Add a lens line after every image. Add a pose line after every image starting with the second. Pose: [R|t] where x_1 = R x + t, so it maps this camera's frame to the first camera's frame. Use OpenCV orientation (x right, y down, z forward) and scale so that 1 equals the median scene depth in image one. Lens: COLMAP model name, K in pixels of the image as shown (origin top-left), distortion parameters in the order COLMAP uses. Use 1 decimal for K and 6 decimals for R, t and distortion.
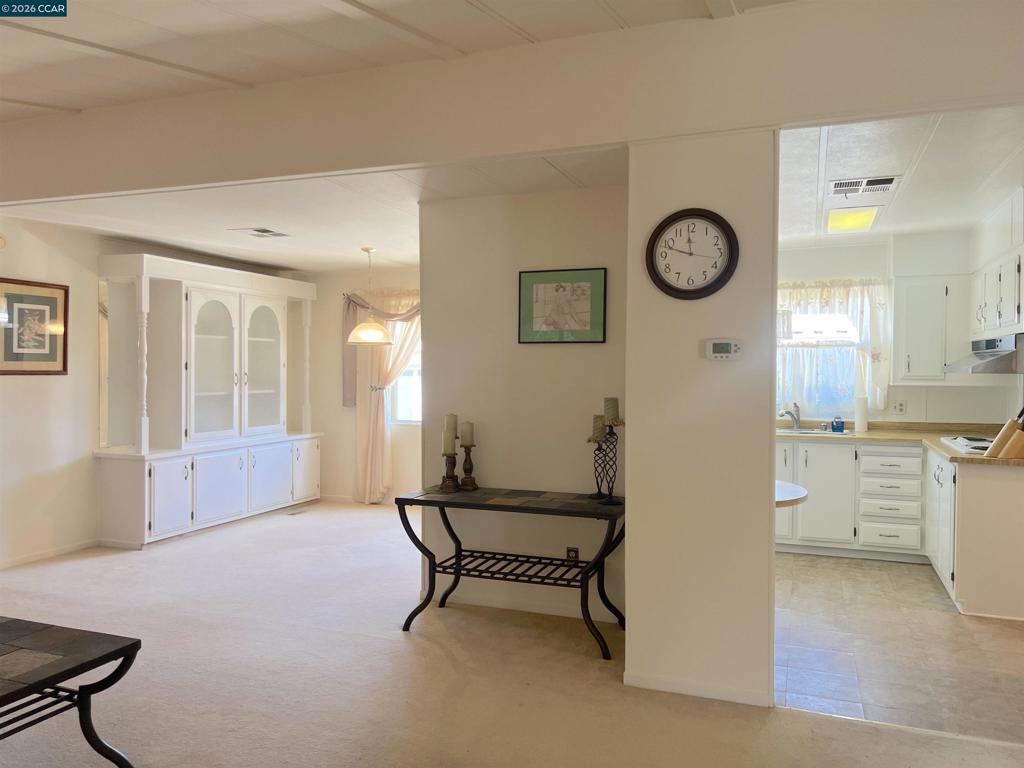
lens RADIAL K [[762.0, 0, 514.5], [0, 762.0, 383.9], [0, 0, 1]] dist [0.062094, -0.075124]
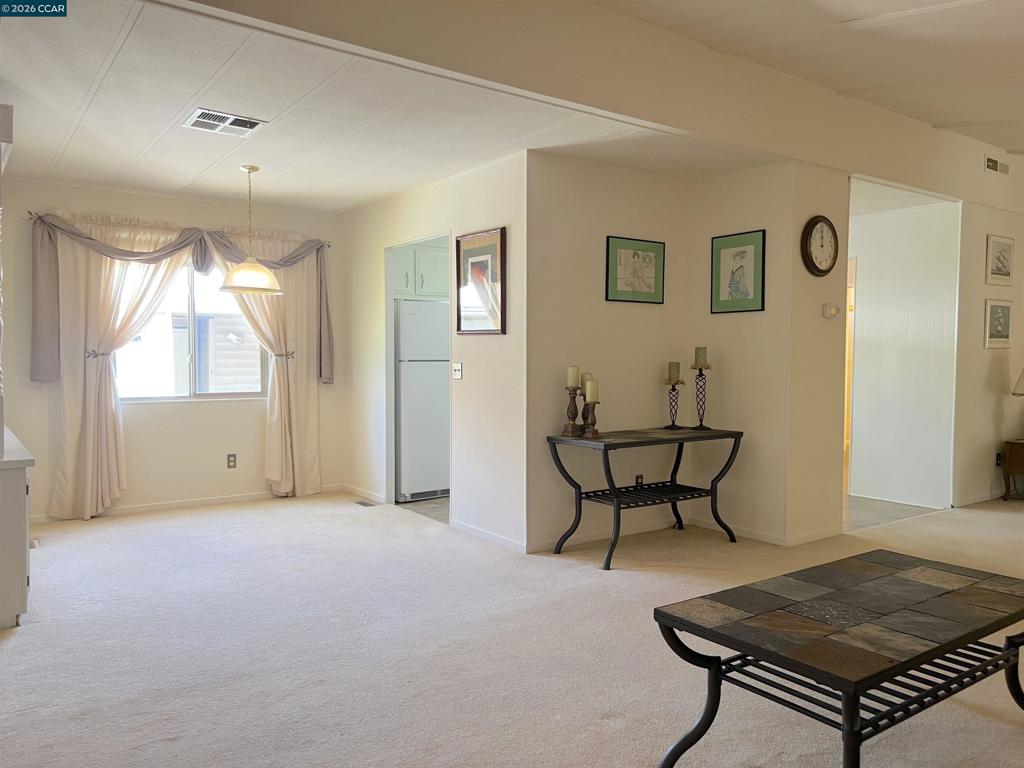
lens RADIAL K [[762.0, 0, 514.5], [0, 762.0, 383.9], [0, 0, 1]] dist [0.062094, -0.075124]
pose [[0.544983, -0.032413, 0.837820, -0.722287], [0.016563, 0.999474, 0.027893, 0.025489], [-0.838283, -0.001325, 0.545233, 0.362248]]
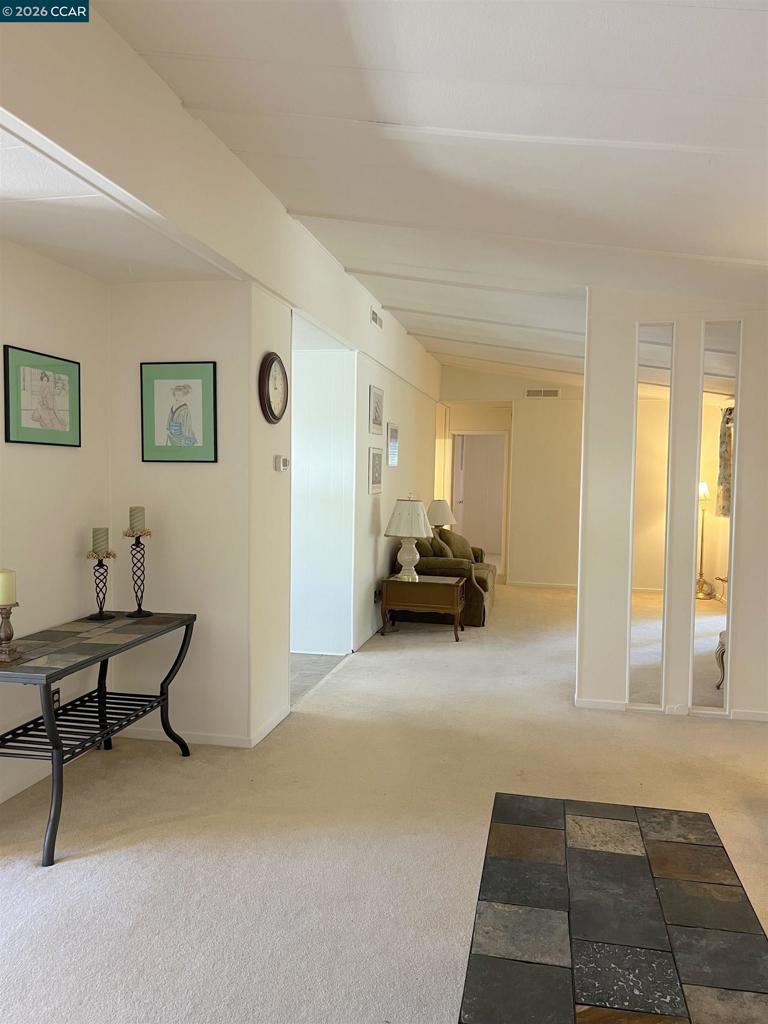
lens RADIAL K [[762.0, 0, 383.3], [0, 762.0, 516.4], [0, 0, 1]] dist [0.062094, -0.075124]
pose [[-0.160197, -0.061065, 0.985194, -0.568275], [0.008328, 0.997965, 0.063211, -0.018494], [-0.987050, 0.018331, -0.159363, 0.545859]]
